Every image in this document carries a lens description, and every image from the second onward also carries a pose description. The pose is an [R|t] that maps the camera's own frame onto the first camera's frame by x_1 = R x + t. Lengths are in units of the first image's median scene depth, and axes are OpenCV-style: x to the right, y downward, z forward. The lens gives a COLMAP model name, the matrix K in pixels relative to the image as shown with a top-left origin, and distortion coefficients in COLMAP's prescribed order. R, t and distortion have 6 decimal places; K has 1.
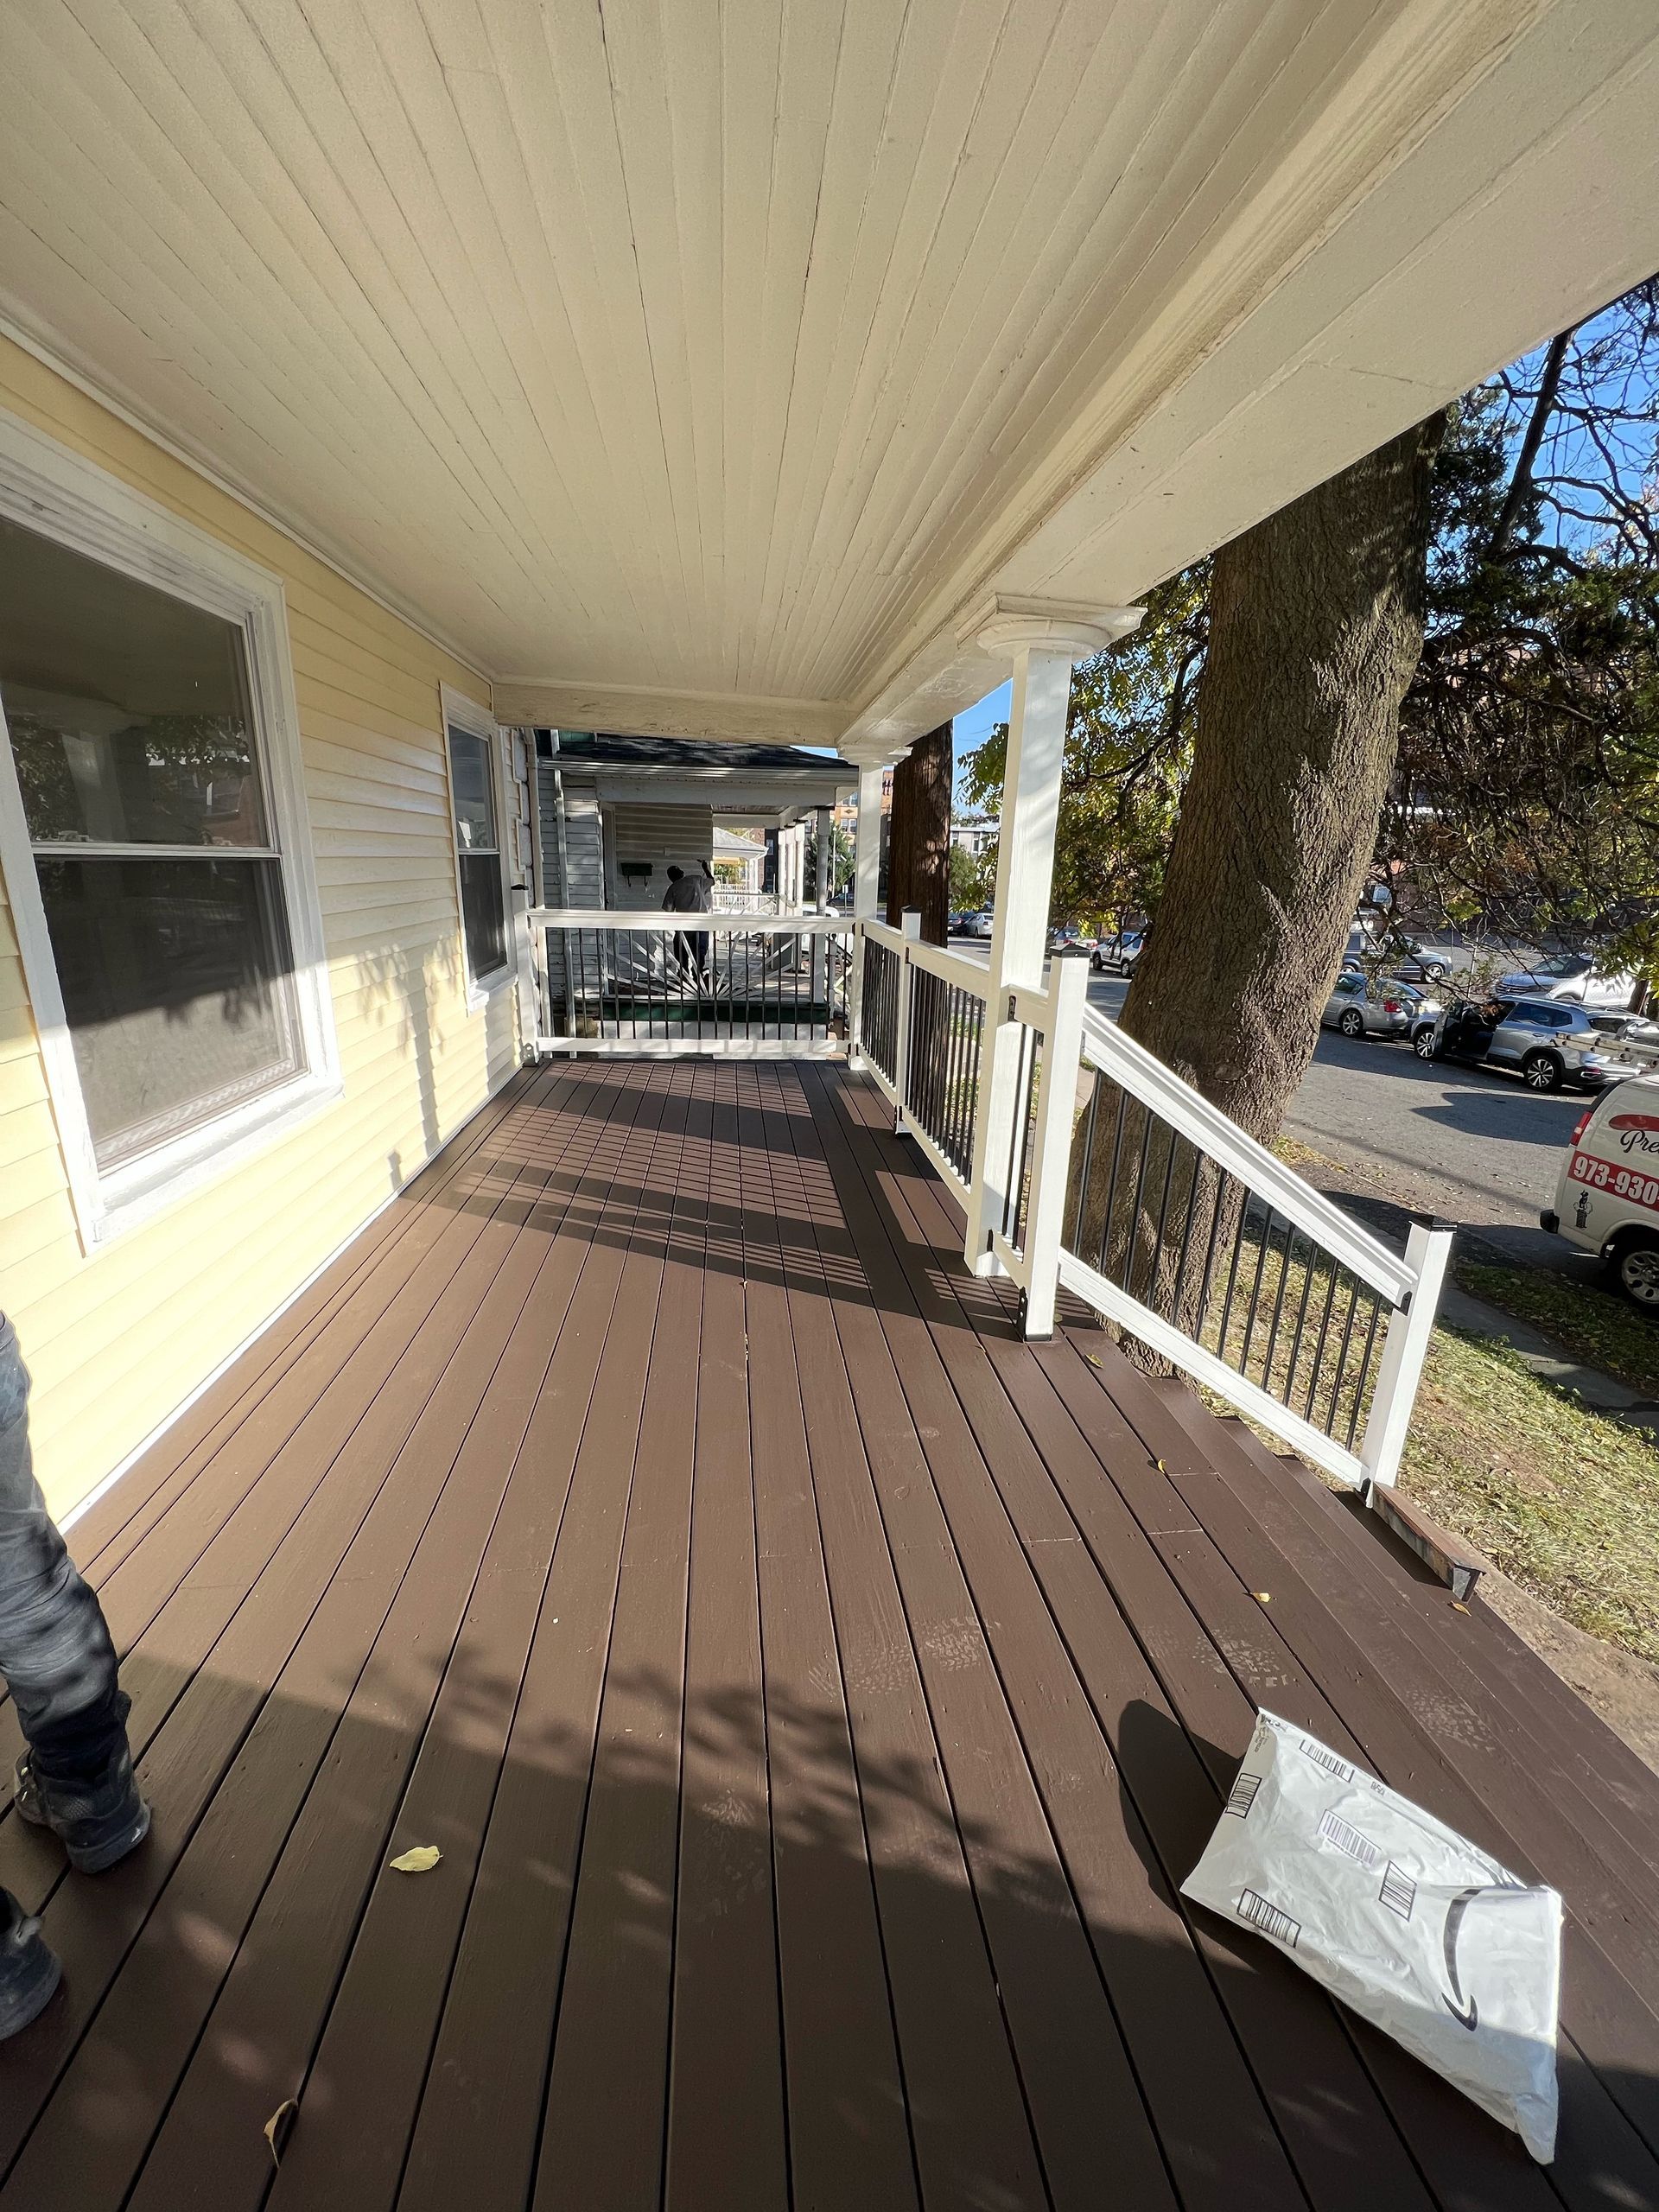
lens RADIAL K [[884.0, 0, 829.5], [0, 884.0, 1106.0], [0, 0, 1]] dist [-0.004851, -0.000128]
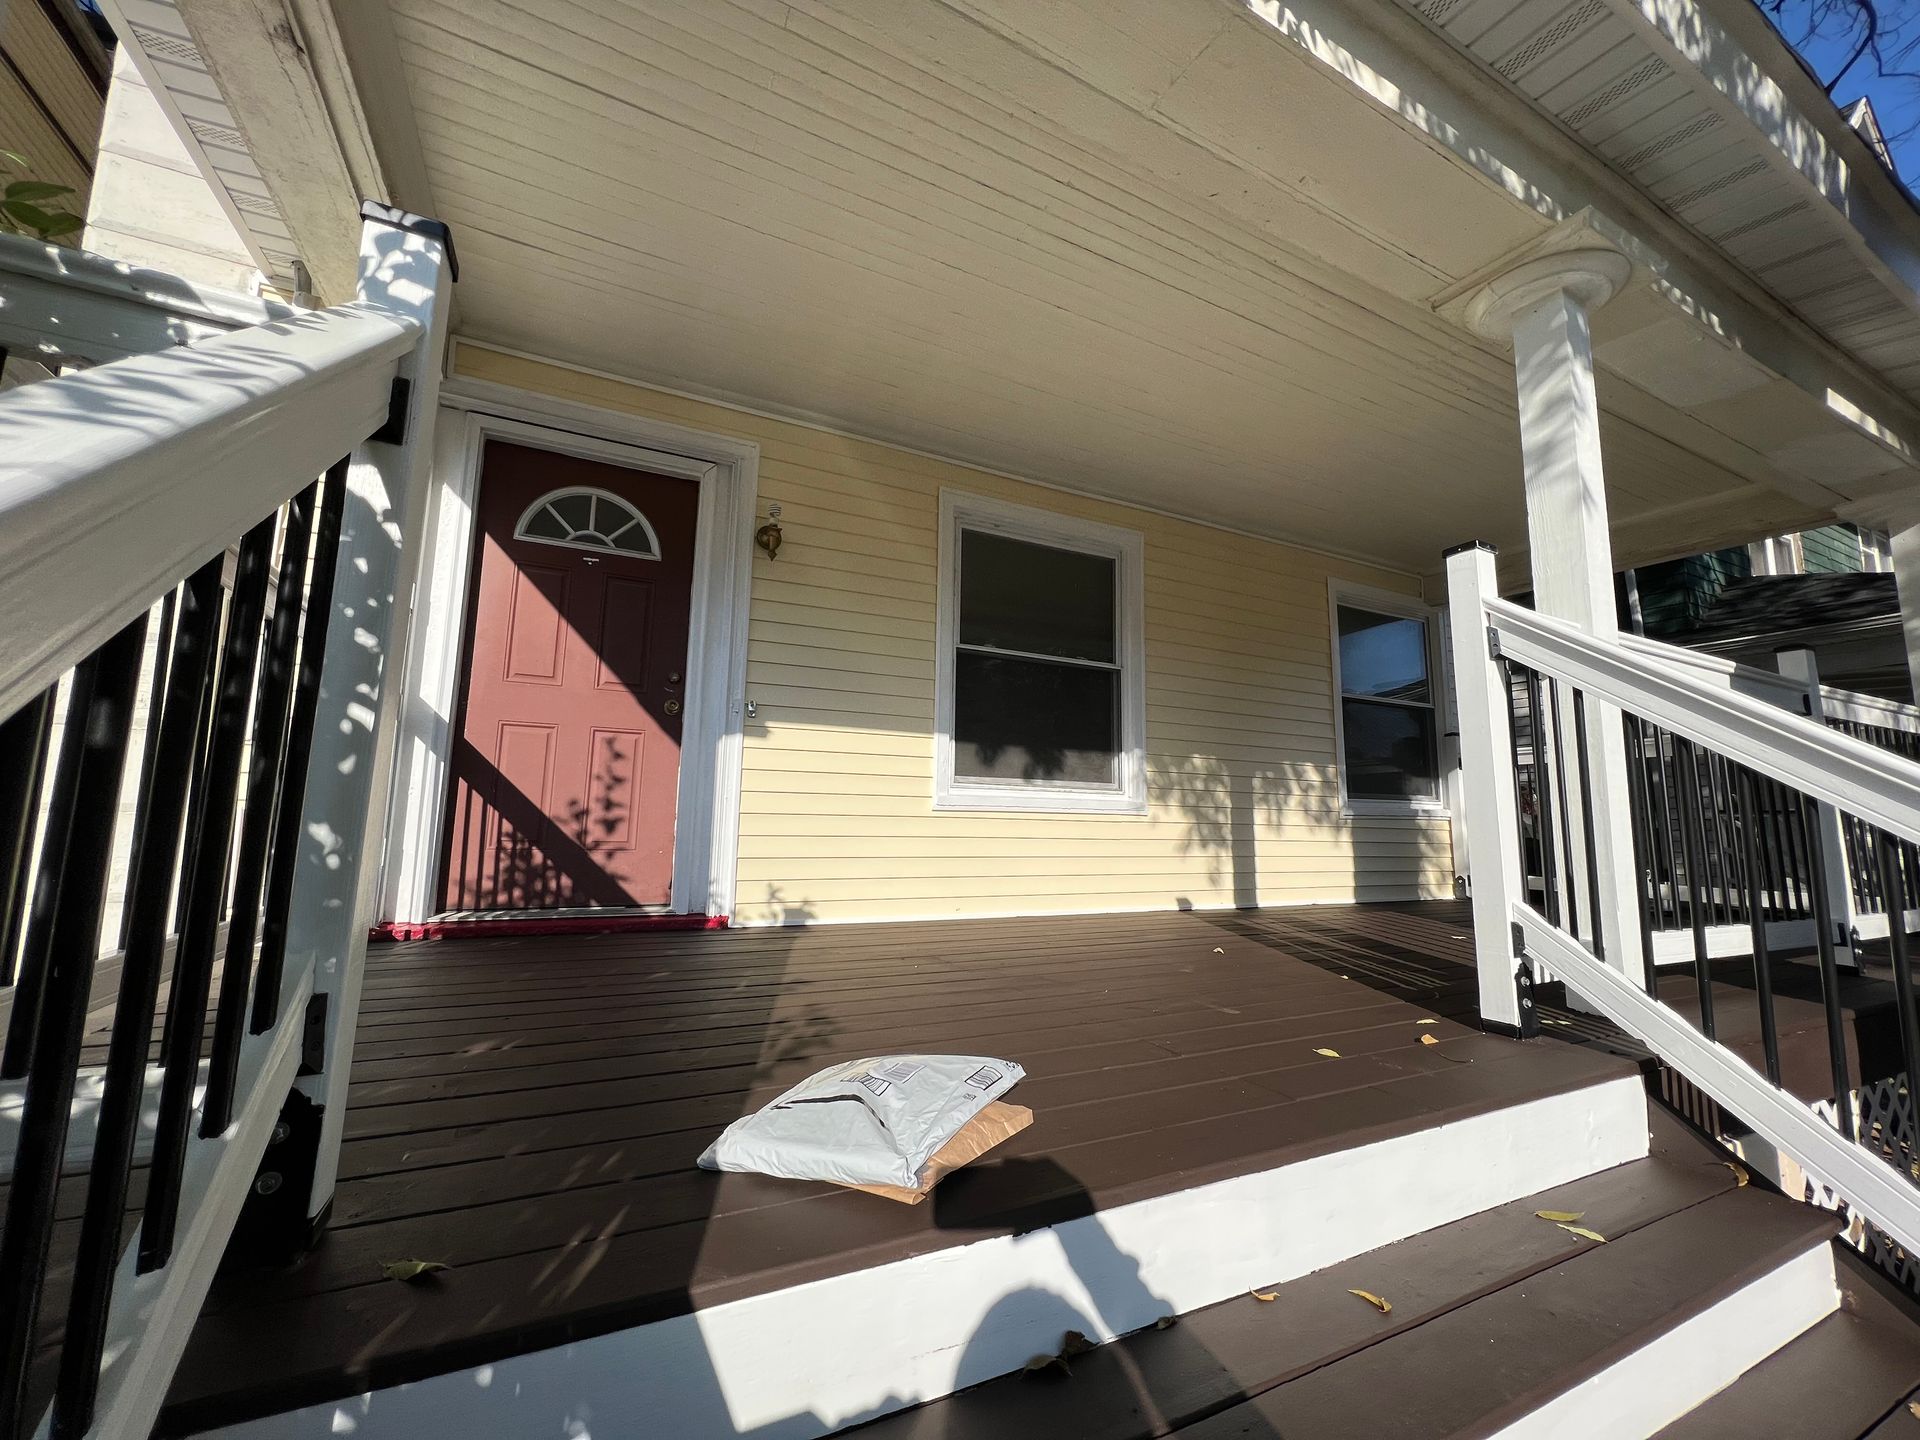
lens RADIAL K [[767.3, 0, 960.0], [0, 767.3, 720.0], [0, 0, 1]] dist [-0.004851, -0.000128]
pose [[0.341122, -0.150256, -0.927933, 0.736662], [-0.257073, 0.934600, -0.245839, 0.298426], [0.904184, 0.322408, 0.280185, 0.304069]]
